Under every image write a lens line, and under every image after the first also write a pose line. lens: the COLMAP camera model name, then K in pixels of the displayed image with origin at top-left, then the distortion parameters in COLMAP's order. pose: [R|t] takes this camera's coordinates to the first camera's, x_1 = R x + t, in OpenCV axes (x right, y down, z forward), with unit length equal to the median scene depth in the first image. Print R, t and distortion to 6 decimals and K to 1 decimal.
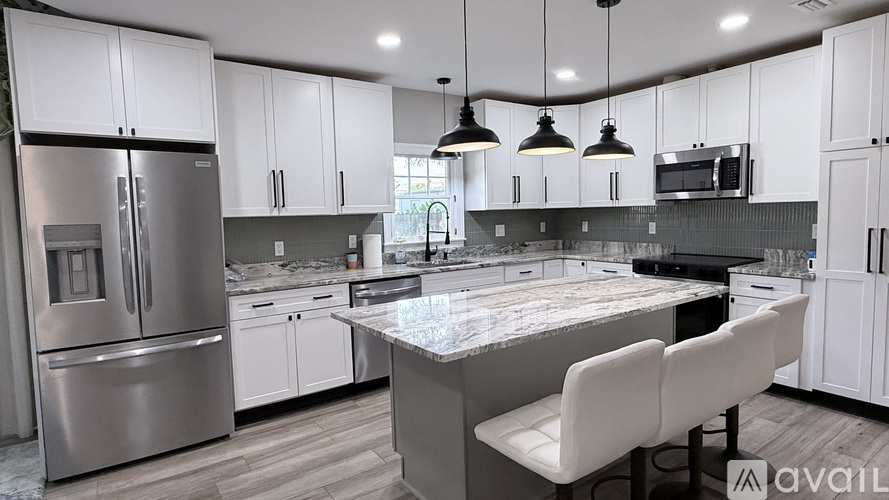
lens RADIAL K [[478.2, 0, 443.7], [0, 478.2, 250.2], [0, 0, 1]] dist [0.002660, 0.000143]
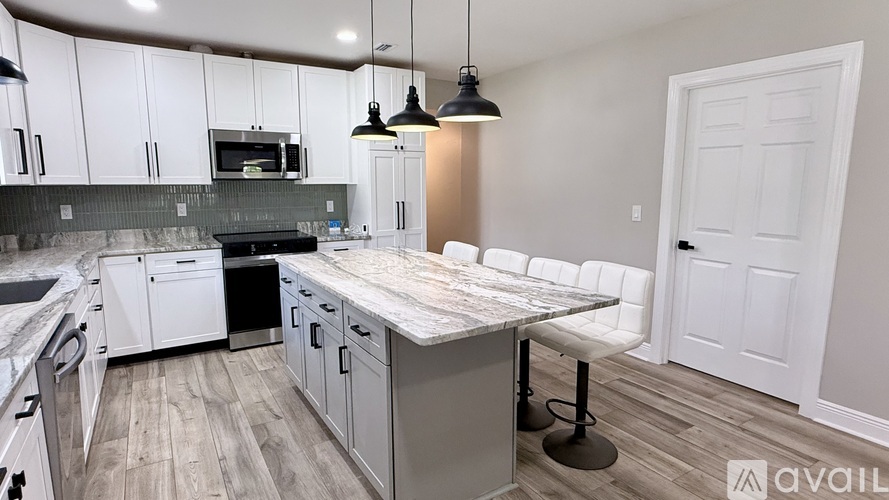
lens RADIAL K [[478.2, 0, 442.2], [0, 478.2, 247.7], [0, 0, 1]] dist [0.002660, 0.000143]
pose [[0.070058, -0.111791, 0.991259, -0.491583], [0.081568, 0.991015, 0.105998, -0.035878], [-0.994202, 0.073429, 0.078547, 0.520048]]
